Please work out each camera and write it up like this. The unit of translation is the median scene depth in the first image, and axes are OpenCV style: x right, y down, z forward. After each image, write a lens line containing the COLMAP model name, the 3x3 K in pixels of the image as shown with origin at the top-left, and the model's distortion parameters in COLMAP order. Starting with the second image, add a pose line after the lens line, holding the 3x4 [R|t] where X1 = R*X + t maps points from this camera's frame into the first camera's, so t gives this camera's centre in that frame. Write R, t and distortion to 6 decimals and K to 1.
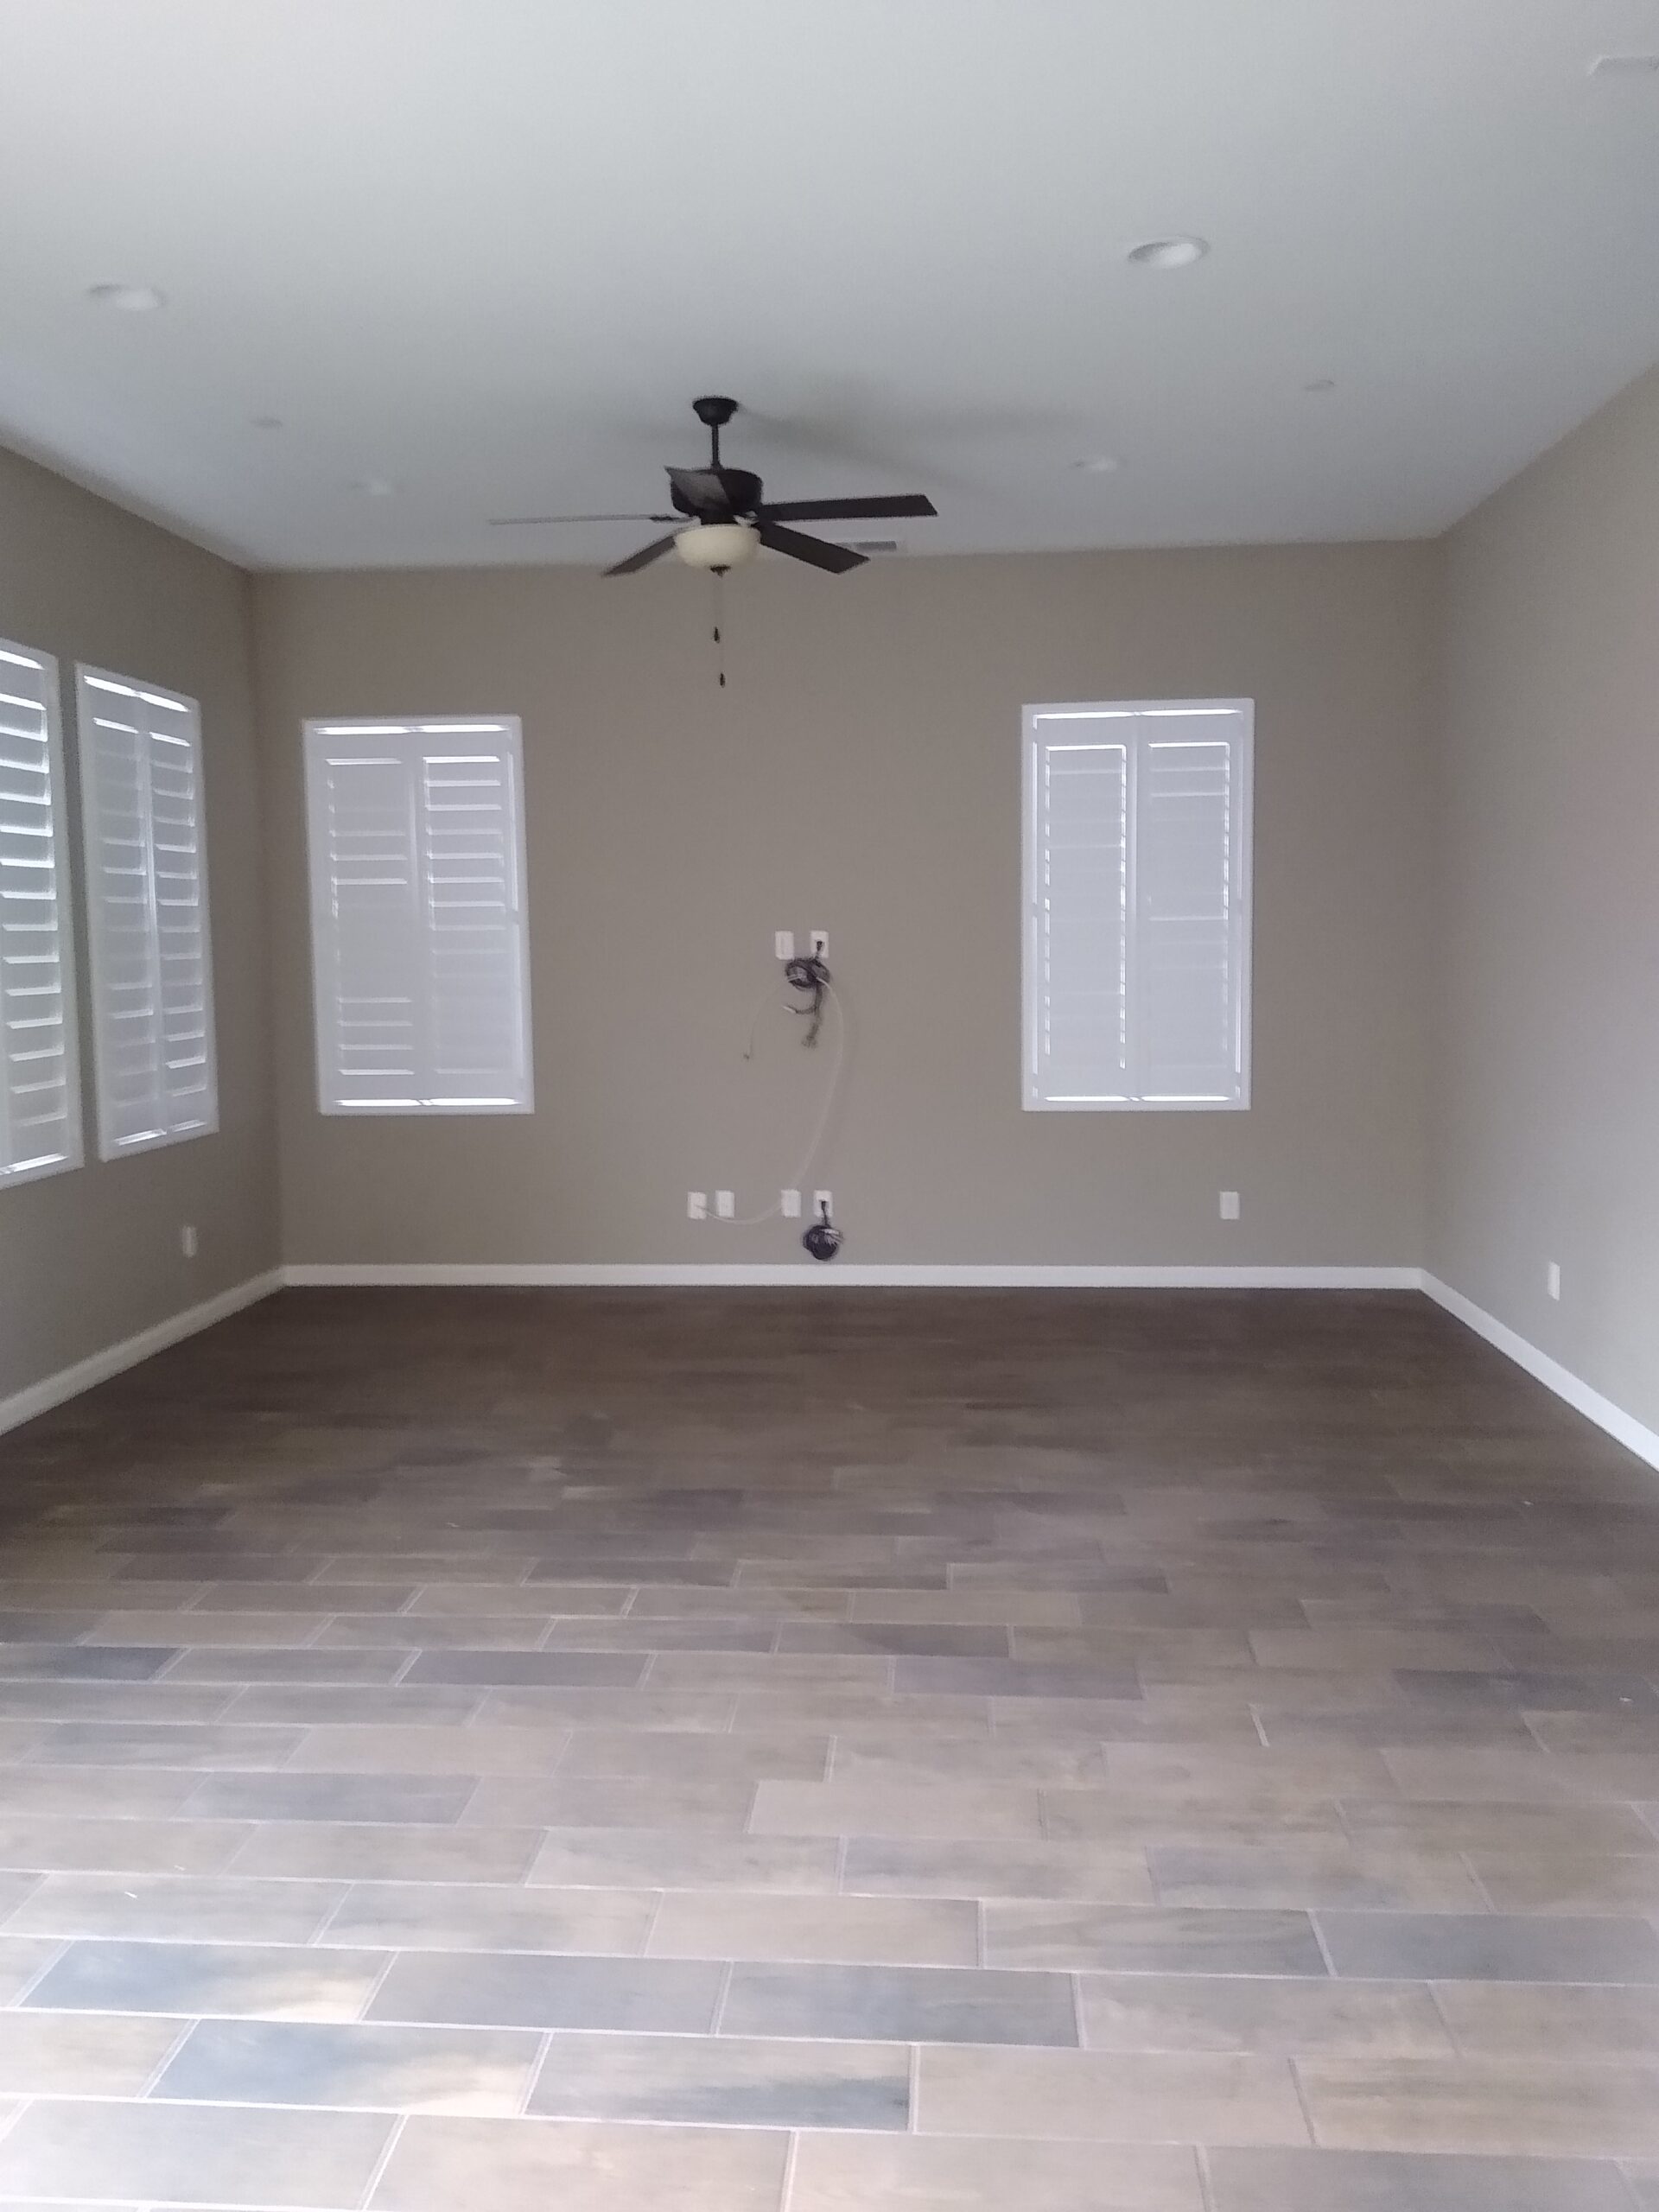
lens RADIAL K [[1737.8, 0, 829.5], [0, 1737.8, 1106.0], [0, 0, 1]] dist [0.090274, -0.084116]
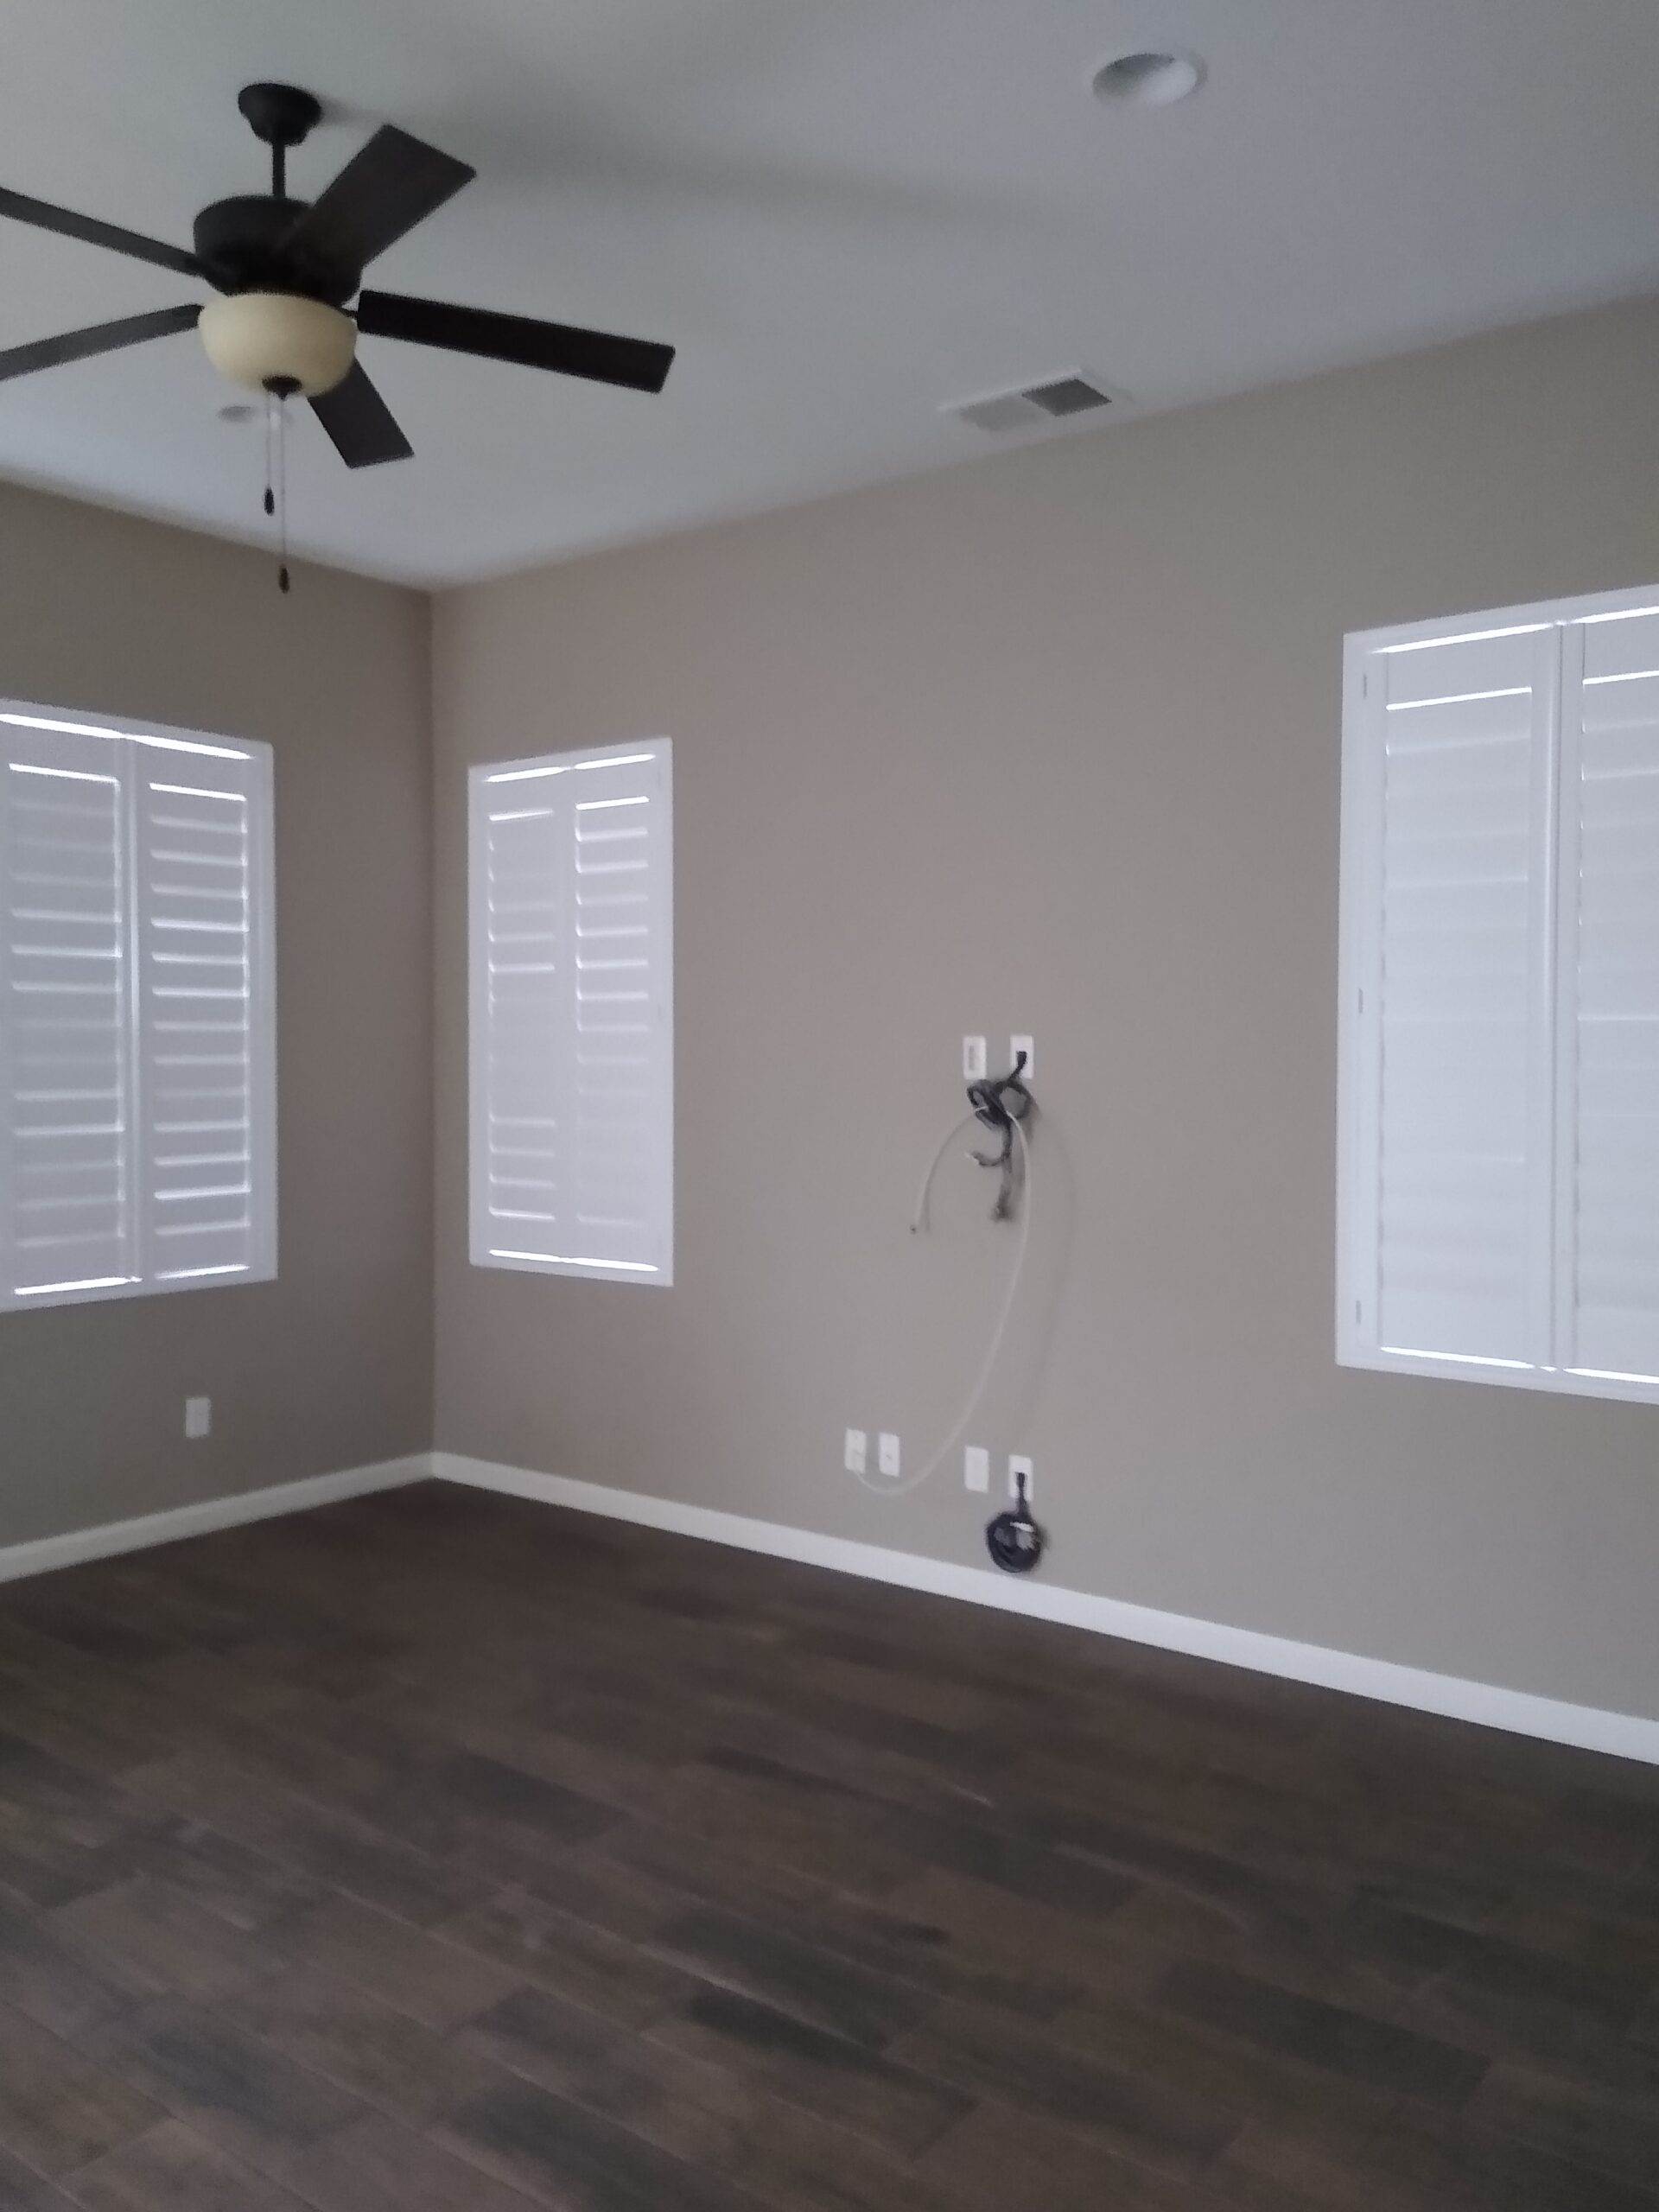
lens RADIAL K [[1737.8, 0, 829.5], [0, 1737.8, 1106.0], [0, 0, 1]] dist [0.090274, -0.084116]
pose [[0.828016, 0.031355, -0.559827, 0.283856], [-0.067931, 0.996690, -0.044650, -0.042837], [0.556574, 0.075000, 0.827405, 0.446763]]
